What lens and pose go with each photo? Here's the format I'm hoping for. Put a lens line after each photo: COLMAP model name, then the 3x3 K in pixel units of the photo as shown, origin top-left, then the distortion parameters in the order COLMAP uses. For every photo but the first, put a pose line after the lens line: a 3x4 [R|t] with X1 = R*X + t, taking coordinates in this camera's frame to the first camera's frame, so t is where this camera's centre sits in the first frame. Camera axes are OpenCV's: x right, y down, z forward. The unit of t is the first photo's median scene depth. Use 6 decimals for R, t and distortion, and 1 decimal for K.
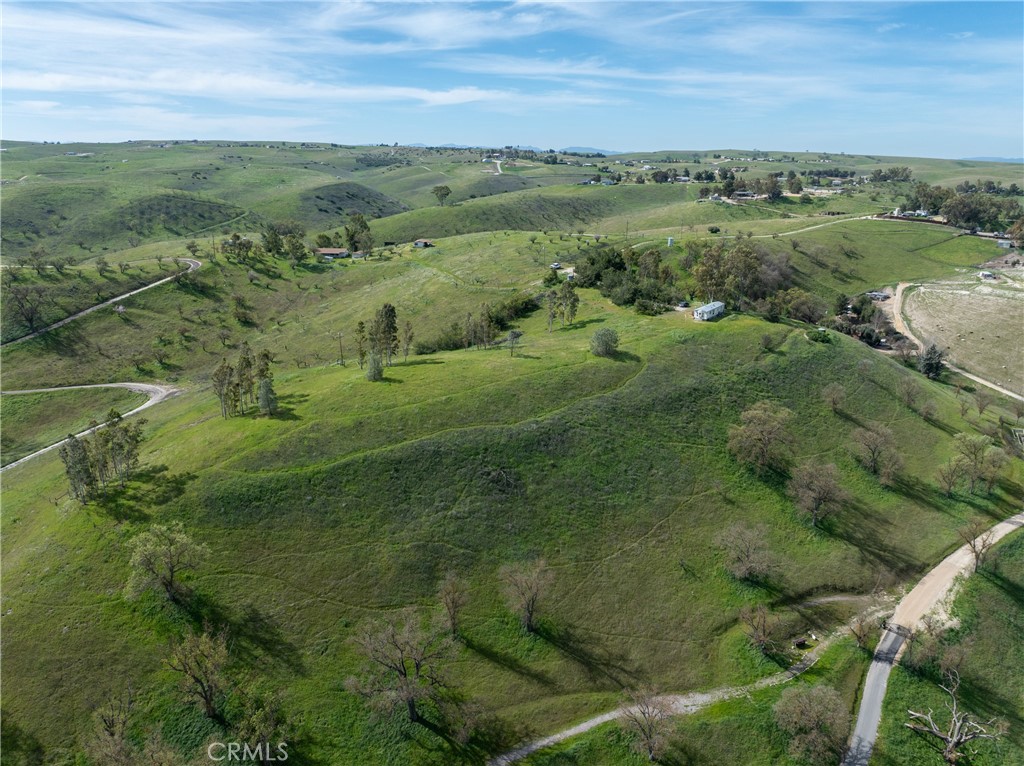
lens RADIAL K [[716.1, 0, 515.6], [0, 716.1, 392.3], [0, 0, 1]] dist [-0.047672, 0.018381]
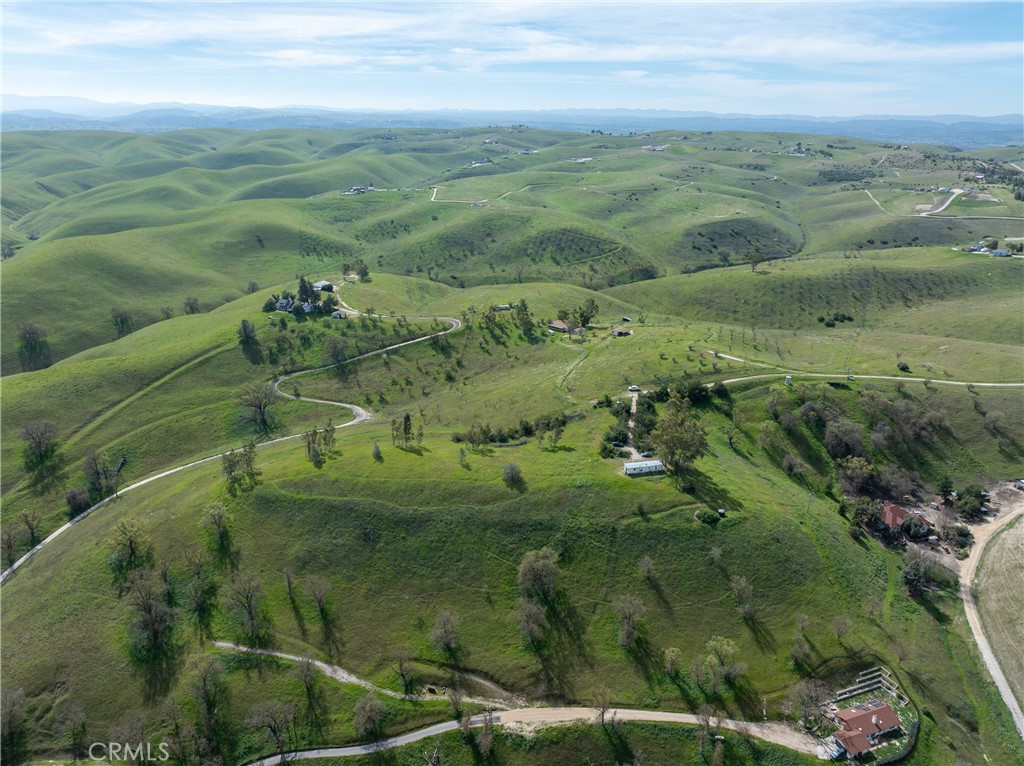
lens RADIAL K [[716.1, 0, 513.9], [0, 716.1, 381.9], [0, 0, 1]] dist [-0.047672, 0.018381]
pose [[0.750499, 0.228060, -0.620274, 1.128347], [-0.210388, 0.972188, 0.102891, -0.455014], [0.626488, 0.053278, 0.777608, -0.191625]]
